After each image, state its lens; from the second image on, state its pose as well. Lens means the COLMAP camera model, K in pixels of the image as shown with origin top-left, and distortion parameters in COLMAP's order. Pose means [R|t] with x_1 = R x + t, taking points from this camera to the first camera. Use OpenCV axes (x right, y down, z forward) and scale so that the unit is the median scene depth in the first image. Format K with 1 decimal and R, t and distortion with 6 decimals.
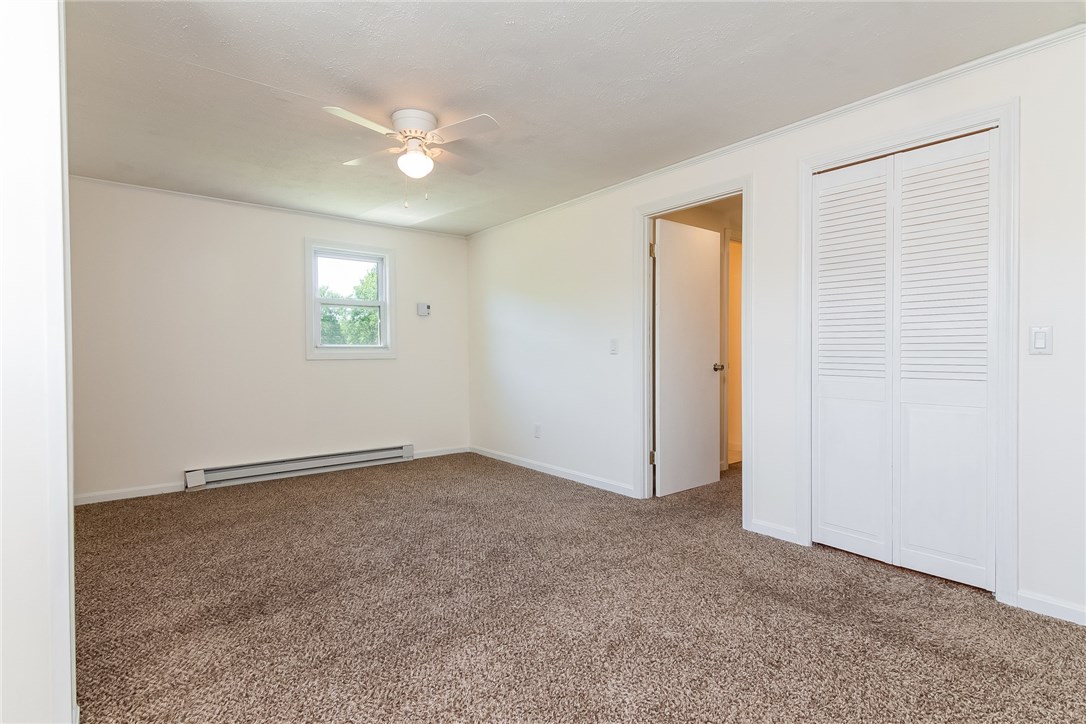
lens RADIAL K [[532.9, 0, 543.7], [0, 532.9, 358.4], [0, 0, 1]] dist [-0.002331, -0.001198]
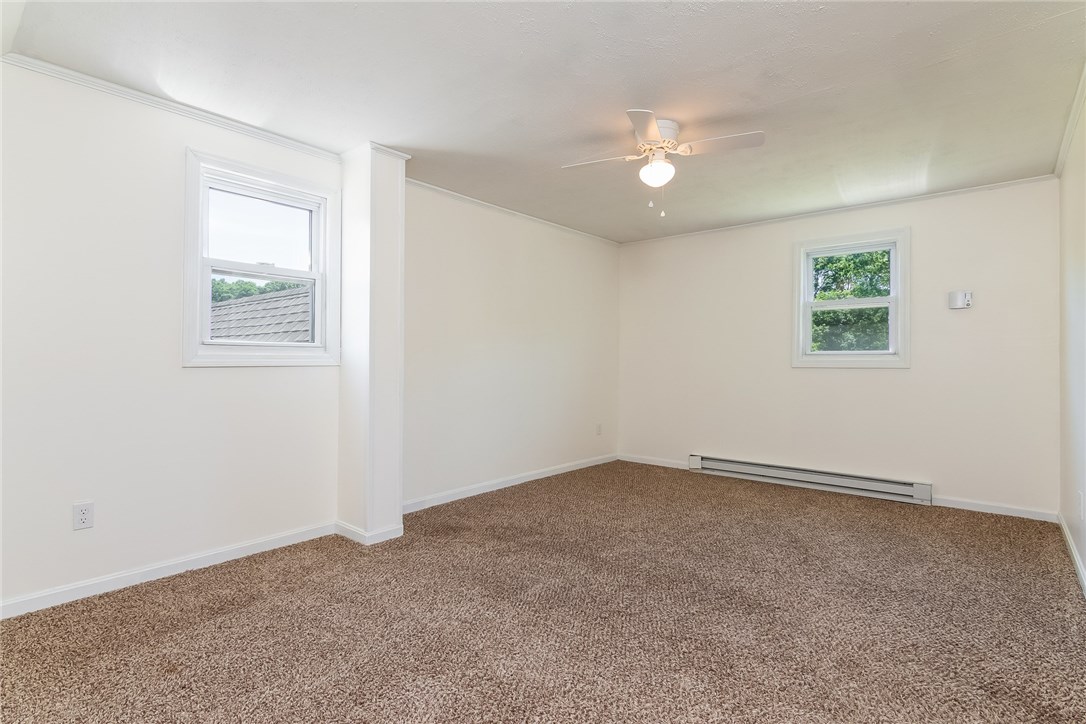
lens RADIAL K [[532.9, 0, 543.7], [0, 532.9, 358.4], [0, 0, 1]] dist [-0.002331, -0.001198]
pose [[0.189095, -0.002715, -0.981955, 0.419888], [-0.015080, 0.999870, -0.005669, -0.001131], [0.981843, 0.015880, 0.189029, 0.365597]]
